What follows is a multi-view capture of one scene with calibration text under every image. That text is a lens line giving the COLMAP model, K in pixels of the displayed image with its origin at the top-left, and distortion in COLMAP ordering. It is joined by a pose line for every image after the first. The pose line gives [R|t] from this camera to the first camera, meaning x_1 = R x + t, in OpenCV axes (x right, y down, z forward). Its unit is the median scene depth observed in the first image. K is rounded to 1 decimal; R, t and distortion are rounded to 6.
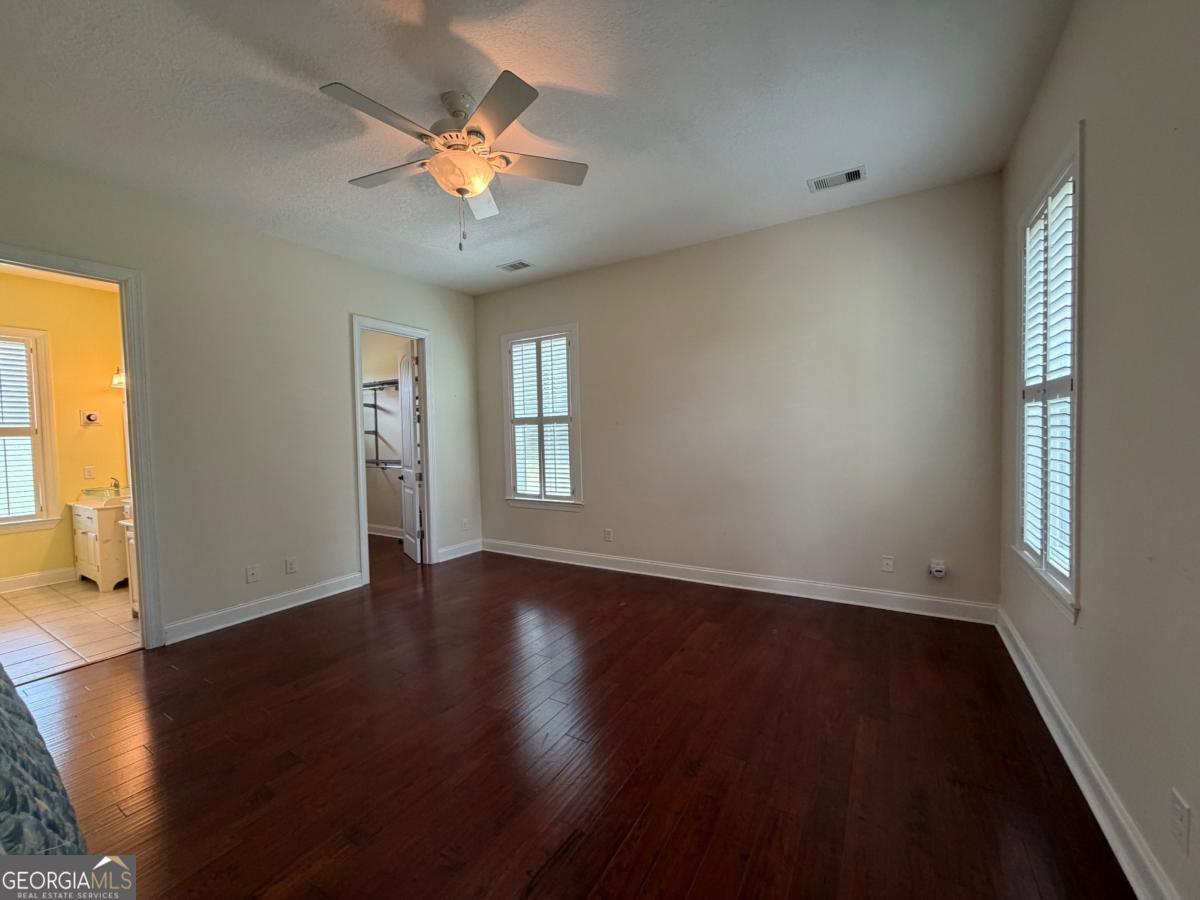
lens RADIAL K [[479.8, 0, 600.0], [0, 479.8, 450.0], [0, 0, 1]] dist [0.001343, -0.000014]
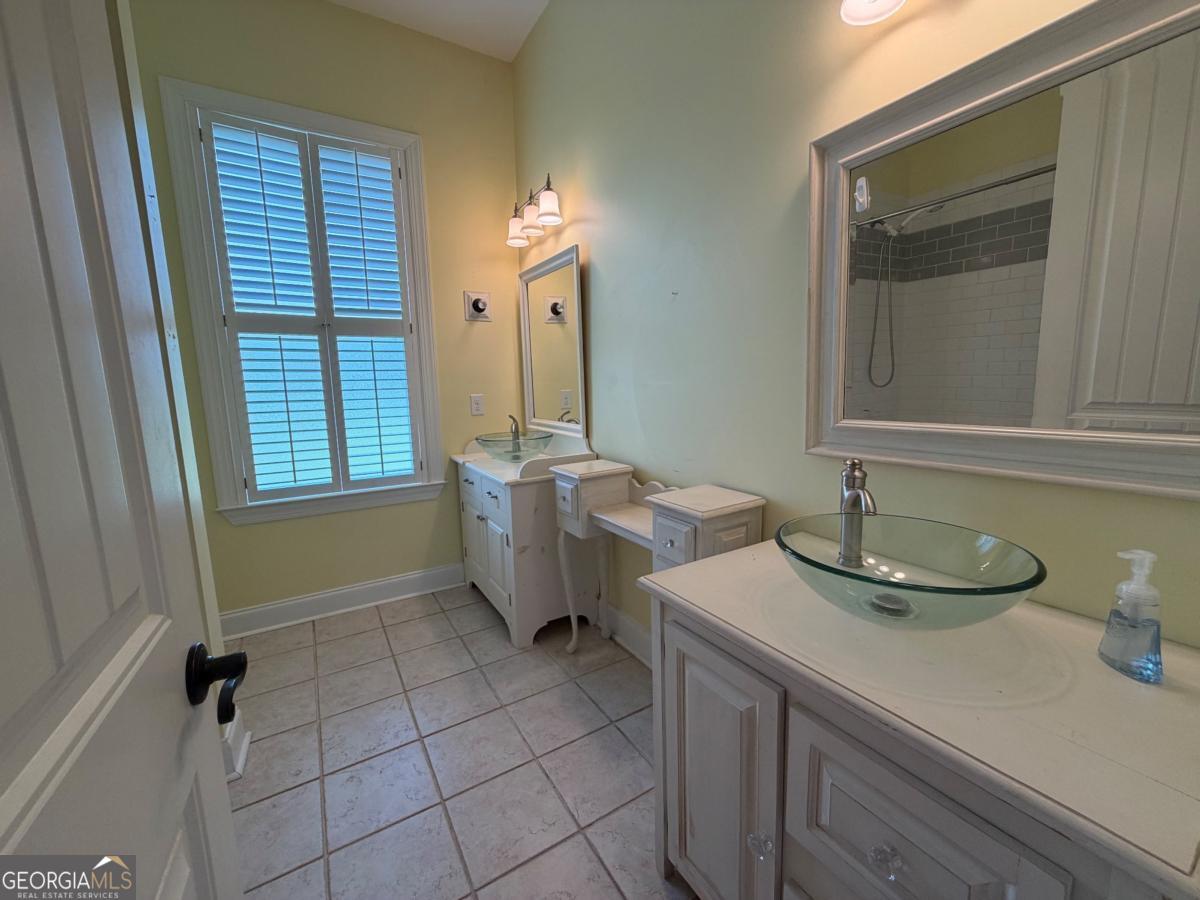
lens RADIAL K [[479.8, 0, 600.0], [0, 479.8, 450.0], [0, 0, 1]] dist [0.001343, -0.000014]
pose [[0.888945, 0.064469, -0.453453, -0.702155], [-0.011990, 0.992980, 0.117671, 0.032527], [0.457856, -0.099166, 0.883478, 0.583007]]
